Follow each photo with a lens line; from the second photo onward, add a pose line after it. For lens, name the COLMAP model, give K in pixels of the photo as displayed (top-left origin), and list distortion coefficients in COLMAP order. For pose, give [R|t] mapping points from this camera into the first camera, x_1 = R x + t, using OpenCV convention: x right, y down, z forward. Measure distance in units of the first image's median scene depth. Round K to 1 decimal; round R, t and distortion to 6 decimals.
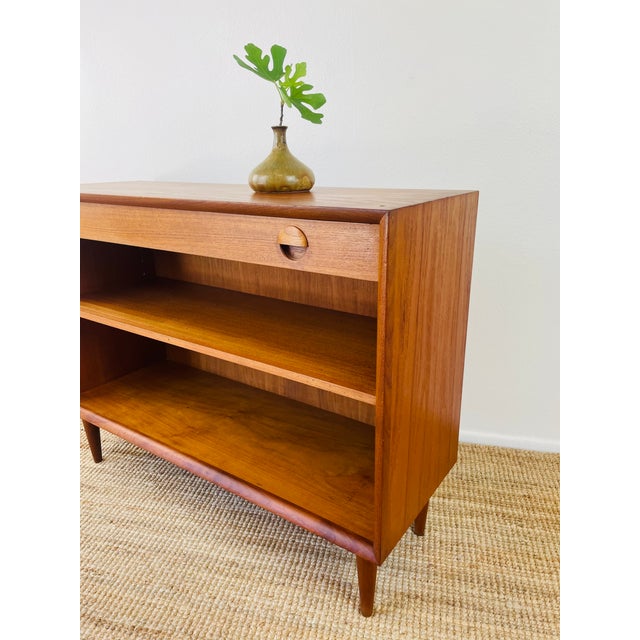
lens RADIAL K [[488.0, 0, 320.4], [0, 488.0, 322.5], [0, 0, 1]] dist [0.083762, -0.122480]
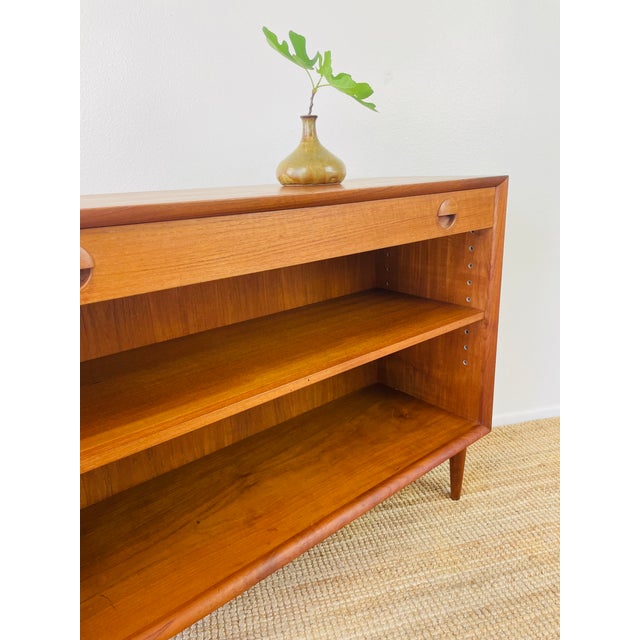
lens RADIAL K [[488.0, 0, 329.0], [0, 488.0, 319.3], [0, 0, 1]] dist [0.083762, -0.122480]
pose [[0.256697, -0.282416, 0.924310, -0.971441], [0.343529, 0.920566, 0.185868, -0.182594], [-0.903380, 0.269815, 0.333324, 0.687515]]
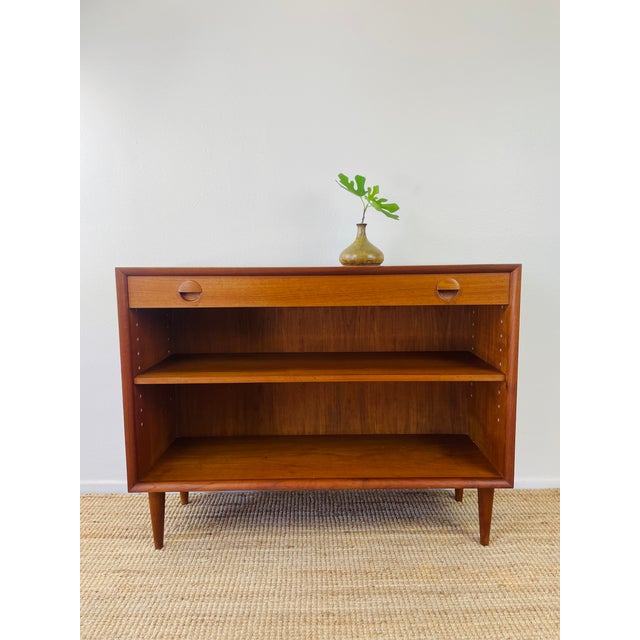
lens RADIAL K [[488.0, 0, 327.3], [0, 488.0, 321.1], [0, 0, 1]] dist [0.083762, -0.122480]
pose [[0.822748, -0.061554, 0.565064, -0.970883], [0.182818, 0.969953, -0.160529, 0.098919], [-0.538204, 0.235379, 0.809279, -0.064693]]
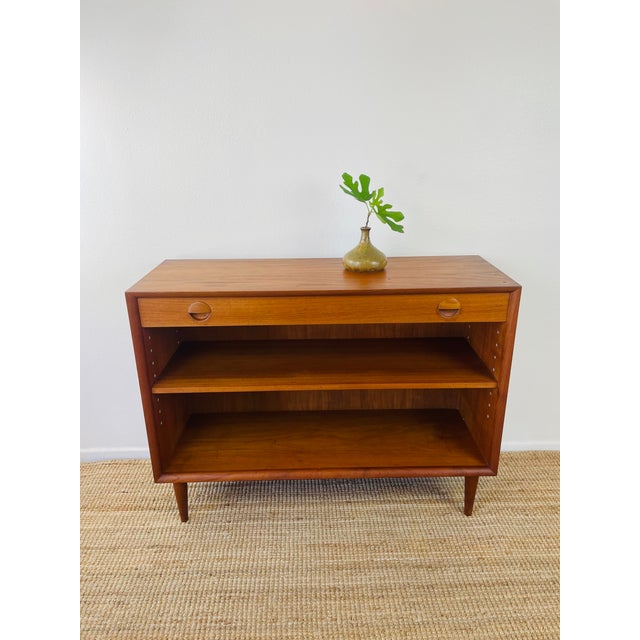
lens RADIAL K [[488.0, 0, 326.7], [0, 488.0, 320.2], [0, 0, 1]] dist [0.083762, -0.122480]
pose [[0.813715, -0.197163, 0.546804, -0.983818], [0.187827, 0.979437, 0.073647, -0.239462], [-0.550081, 0.042777, 0.834015, -0.137061]]
